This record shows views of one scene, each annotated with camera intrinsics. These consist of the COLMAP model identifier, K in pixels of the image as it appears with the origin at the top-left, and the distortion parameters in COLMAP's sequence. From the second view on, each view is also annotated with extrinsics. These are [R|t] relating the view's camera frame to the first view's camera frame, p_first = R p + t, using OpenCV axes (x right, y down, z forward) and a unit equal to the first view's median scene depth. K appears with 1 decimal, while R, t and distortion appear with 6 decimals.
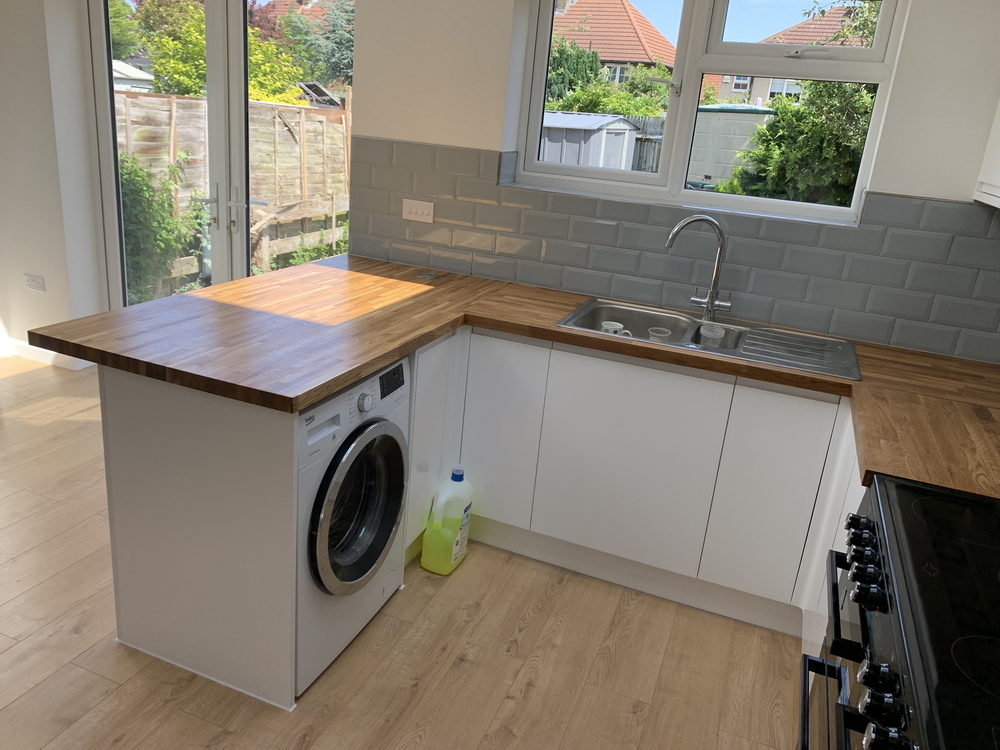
lens RADIAL K [[764.9, 0, 482.1], [0, 764.9, 358.0], [0, 0, 1]] dist [0.010741, 0.006499]
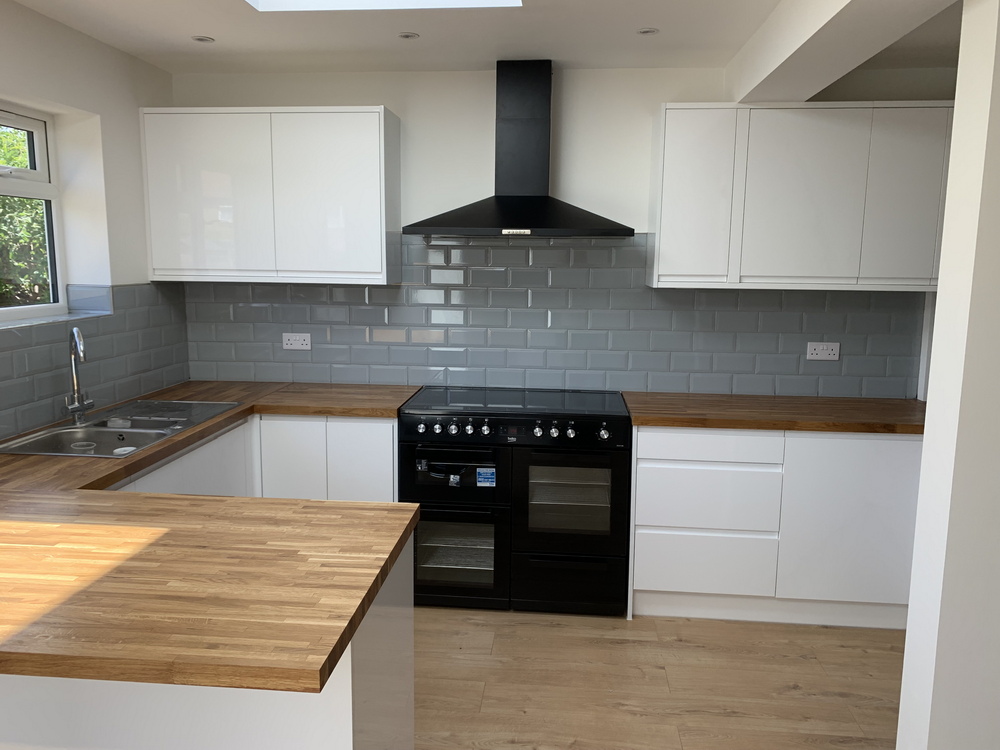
lens RADIAL K [[760.4, 0, 497.0], [0, 760.4, 363.6], [0, 0, 1]] dist [0.082140, -0.128210]
pose [[-0.292384, -0.218549, 0.930993, -0.710787], [0.260875, 0.918383, 0.297518, -0.247017], [-0.920030, 0.329863, -0.211507, 0.580081]]
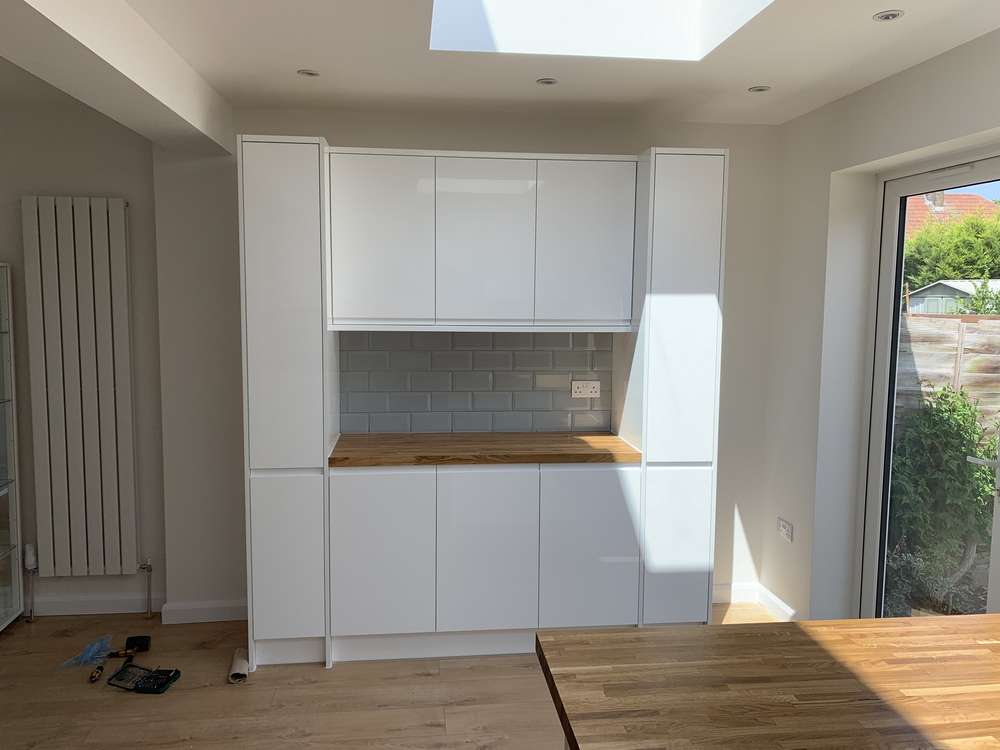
lens RADIAL K [[760.4, 0, 497.0], [0, 760.4, 363.6], [0, 0, 1]] dist [0.082140, -0.128210]
pose [[0.489117, 0.004289, -0.872208, 0.031454], [-0.240064, 0.962028, -0.129893, -0.115110], [0.838531, 0.272918, 0.471574, 0.339708]]
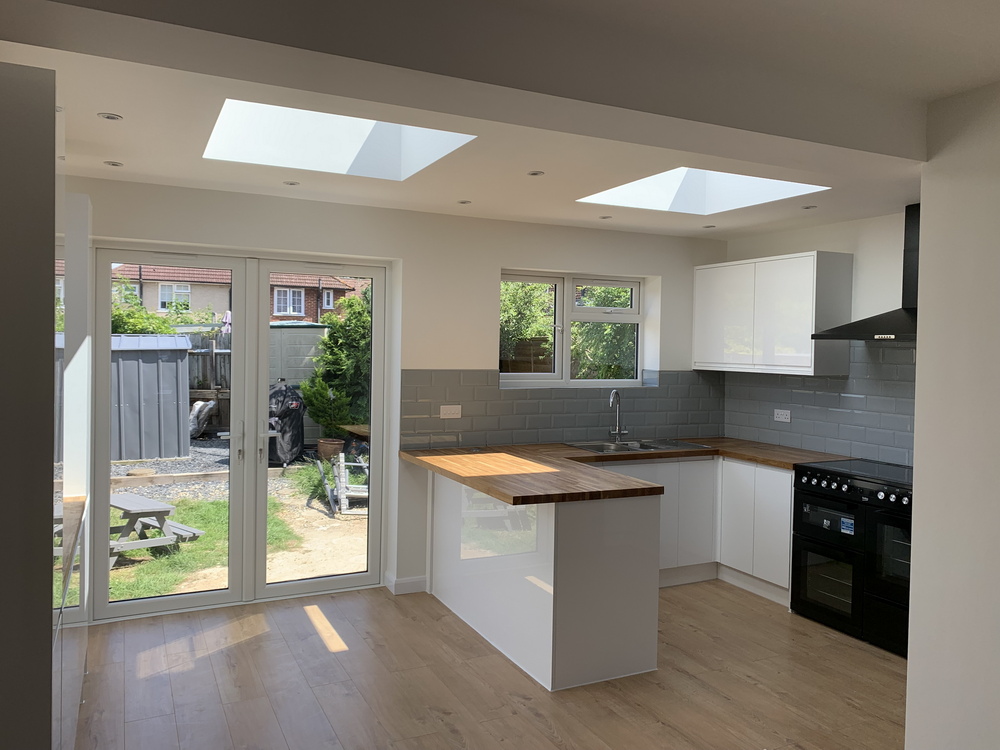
lens RADIAL K [[760.4, 0, 497.0], [0, 760.4, 363.6], [0, 0, 1]] dist [0.082140, -0.128210]
pose [[0.661369, -0.089919, 0.744651, -1.144258], [0.266622, 0.956132, -0.121347, -0.075188], [-0.701073, 0.278795, 0.656330, -0.091542]]
